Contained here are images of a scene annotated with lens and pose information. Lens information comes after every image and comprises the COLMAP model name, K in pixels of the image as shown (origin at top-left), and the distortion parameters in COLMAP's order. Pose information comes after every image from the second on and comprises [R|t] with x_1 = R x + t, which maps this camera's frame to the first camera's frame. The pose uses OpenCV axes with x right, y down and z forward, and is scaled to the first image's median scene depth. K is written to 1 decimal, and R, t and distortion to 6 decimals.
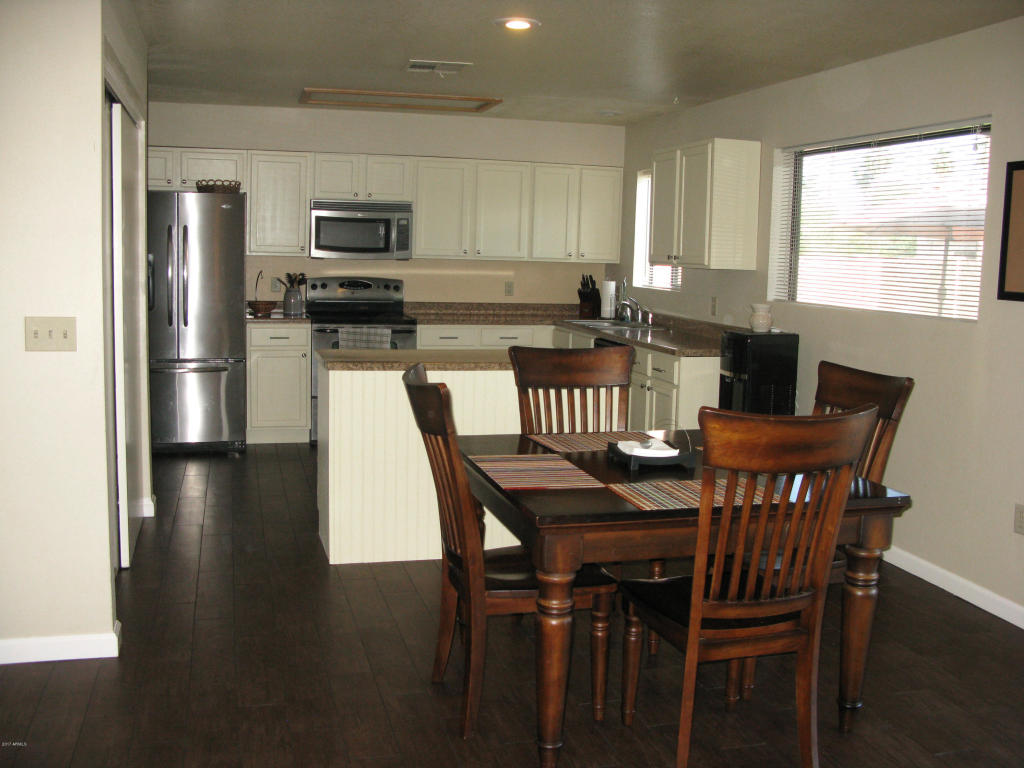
lens RADIAL K [[1068.8, 0, 512.0], [0, 1068.8, 384.0], [0, 0, 1]] dist [-0.199580, 0.218502]
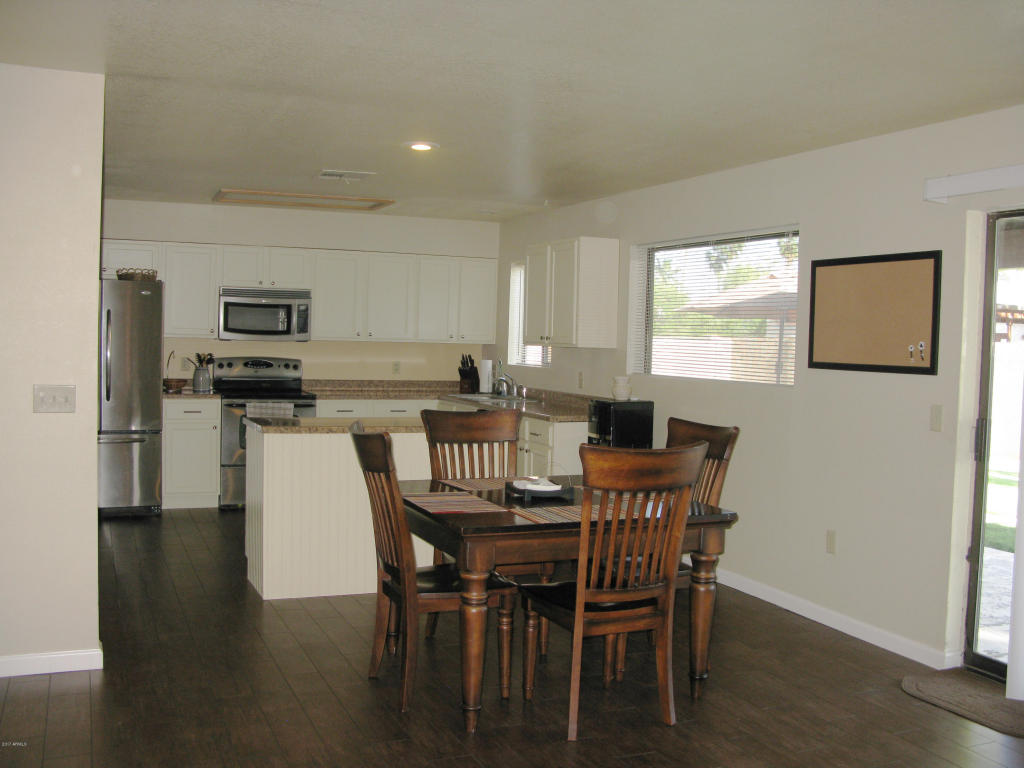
lens RADIAL K [[1068.8, 0, 512.0], [0, 1068.8, 384.0], [0, 0, 1]] dist [-0.199580, 0.218502]
pose [[0.991578, -0.006627, 0.129340, -0.040078], [0.016639, 0.996932, -0.076484, 0.021842], [-0.128436, 0.077992, 0.988646, -0.163864]]
